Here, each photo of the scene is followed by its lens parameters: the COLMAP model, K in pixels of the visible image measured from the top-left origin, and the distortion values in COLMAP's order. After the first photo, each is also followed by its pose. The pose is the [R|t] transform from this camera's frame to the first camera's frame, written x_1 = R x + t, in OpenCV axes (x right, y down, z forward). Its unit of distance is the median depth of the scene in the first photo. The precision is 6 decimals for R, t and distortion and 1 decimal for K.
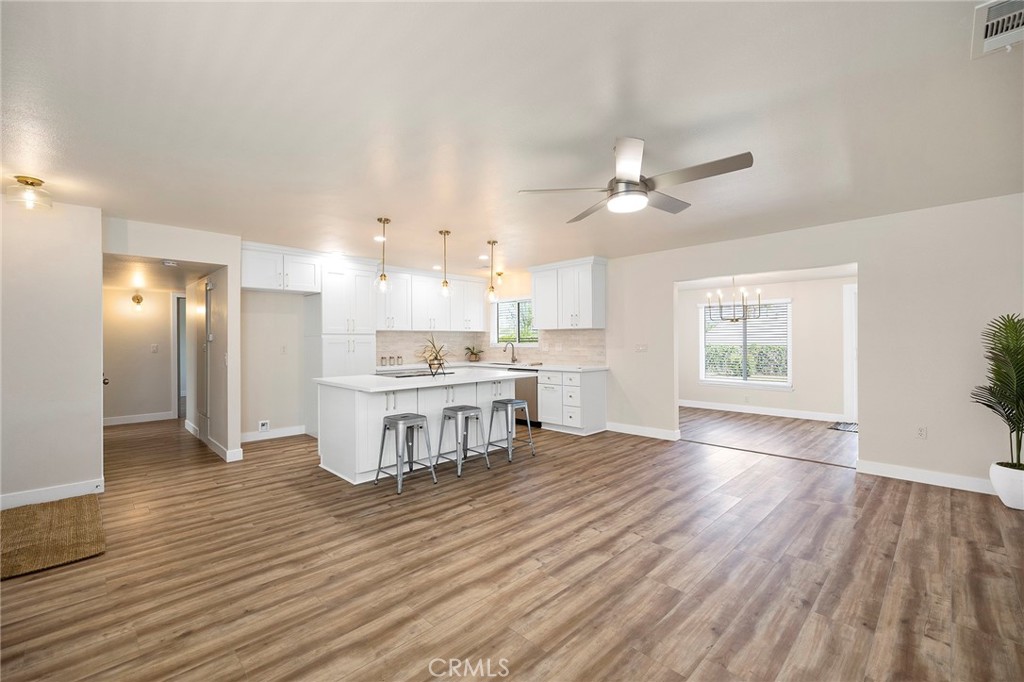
lens RADIAL K [[433.0, 0, 506.5], [0, 433.0, 339.8], [0, 0, 1]] dist [0.002920, 0.000767]
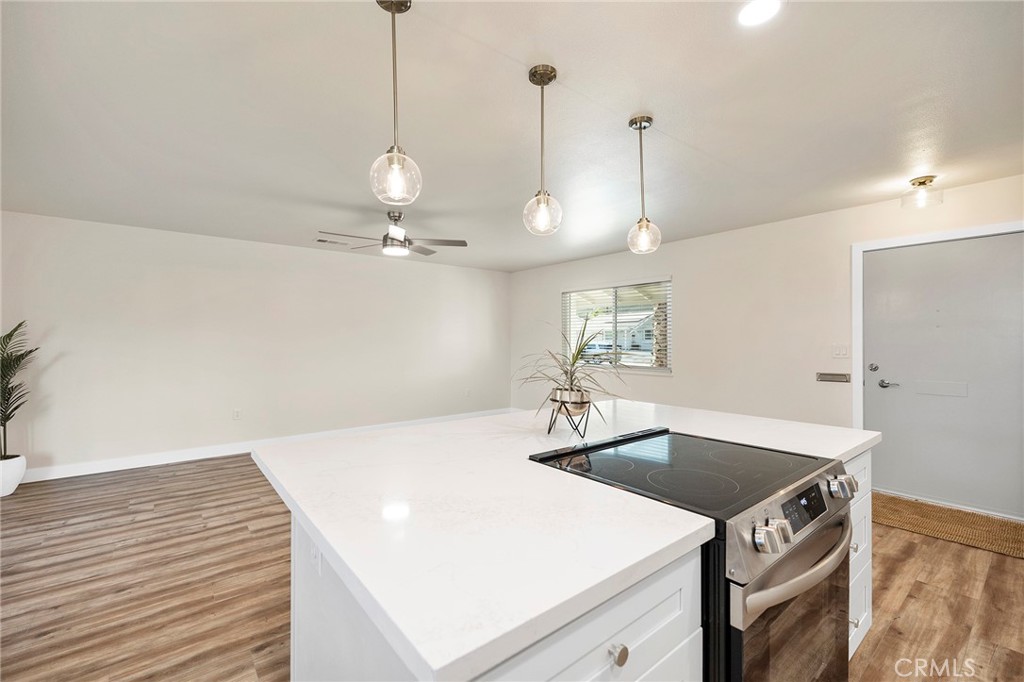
lens RADIAL K [[433.0, 0, 507.4], [0, 433.0, 338.8], [0, 0, 1]] dist [0.002920, 0.000767]
pose [[-0.994994, 0.007898, 0.099625, -0.208054], [0.007315, 0.999954, -0.006217, 0.005497], [-0.099670, -0.005457, -0.995006, 1.956385]]
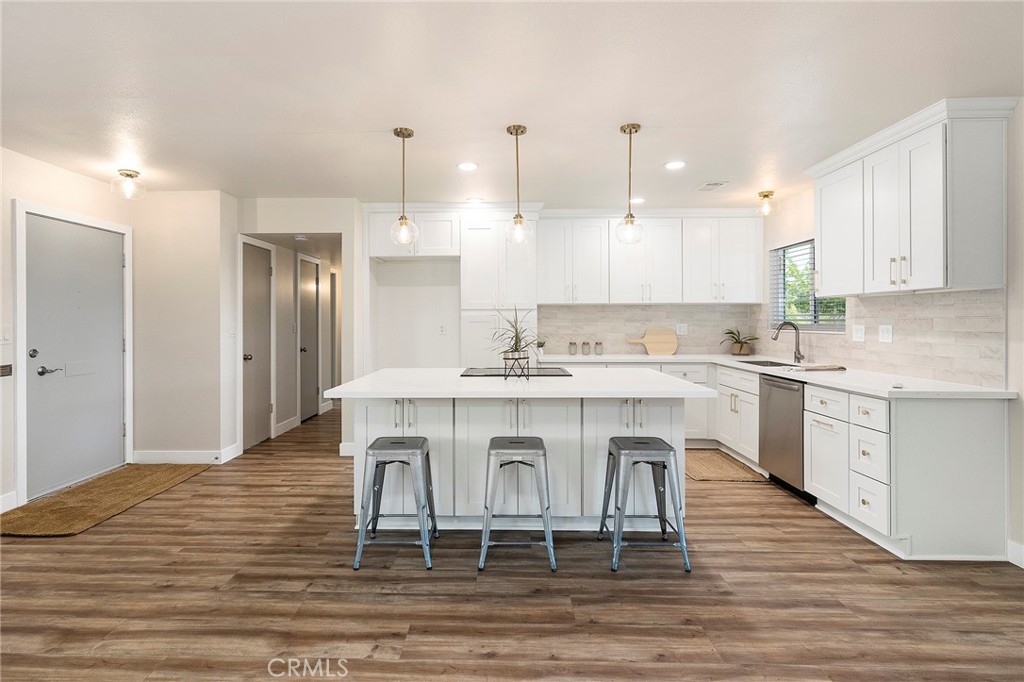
lens RADIAL K [[508.5, 0, 493.1], [0, 508.5, 317.8], [0, 0, 1]] dist [0.005360, -0.001075]
pose [[0.695225, 0.000195, -0.718792, 0.444240], [-0.001201, 0.999999, -0.000890, 0.002029], [0.718791, 0.001482, 0.695225, 0.704839]]
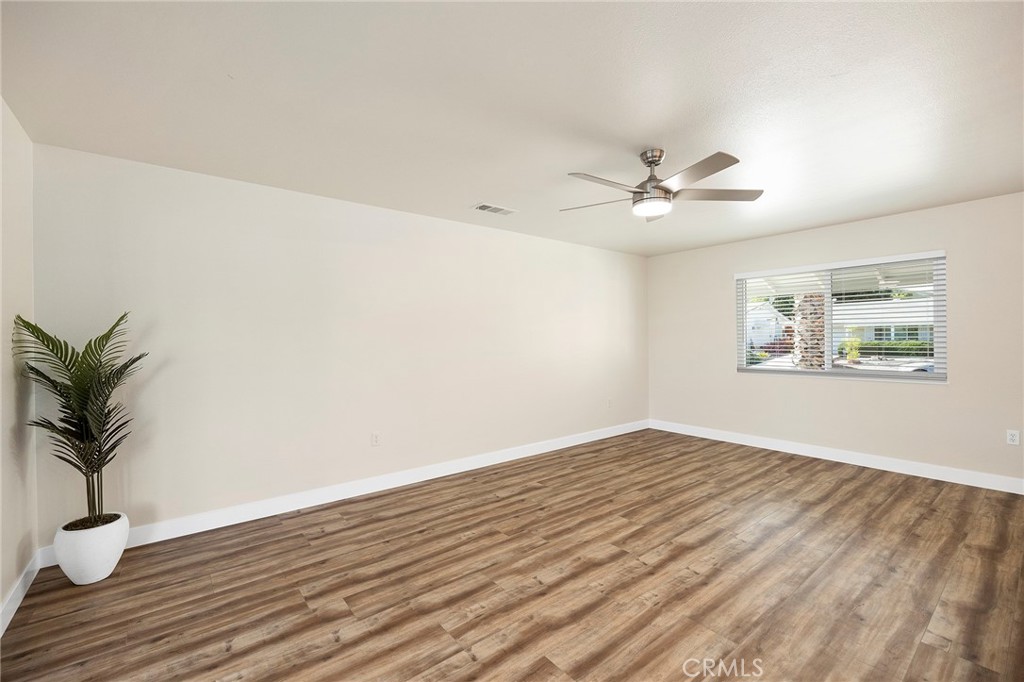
lens RADIAL K [[433.0, 0, 508.5], [0, 433.0, 340.0], [0, 0, 1]] dist [0.002920, 0.000767]
pose [[-0.994699, 0.012952, 0.102008, 0.412081], [0.012927, 0.999916, -0.000906, 0.000454], [-0.102011, 0.000417, -0.994783, 1.637324]]
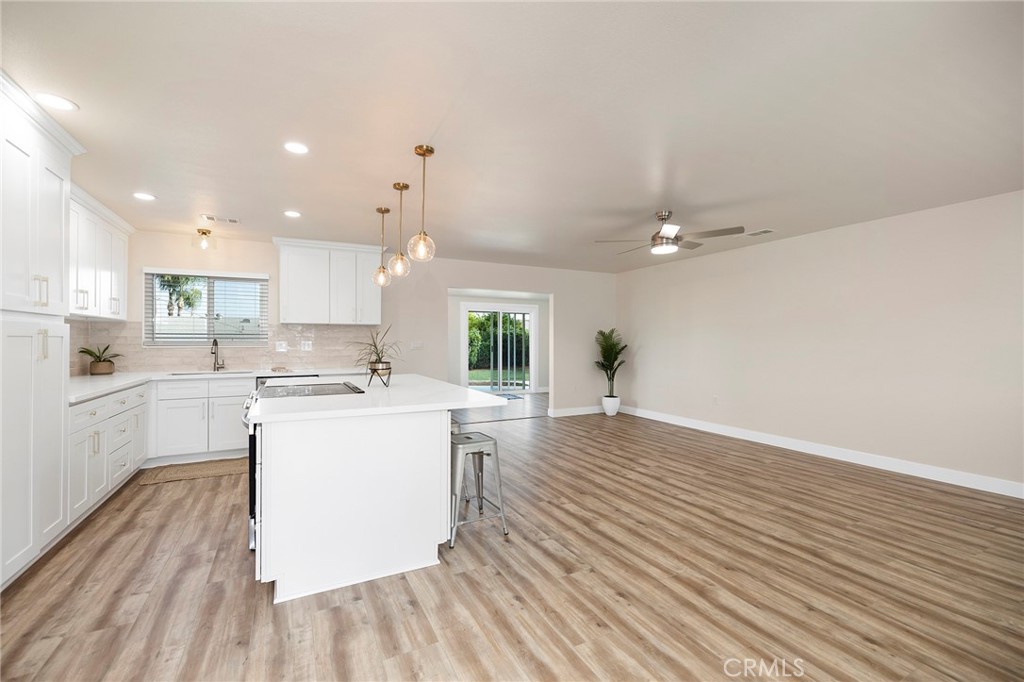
lens RADIAL K [[433.0, 0, 506.4], [0, 433.0, 343.3], [0, 0, 1]] dist [0.002920, 0.000767]
pose [[0.294536, 0.000944, 0.955640, -1.082591], [-0.004709, 0.999989, 0.000464, 0.020091], [-0.955629, -0.004637, 0.294537, 0.855823]]
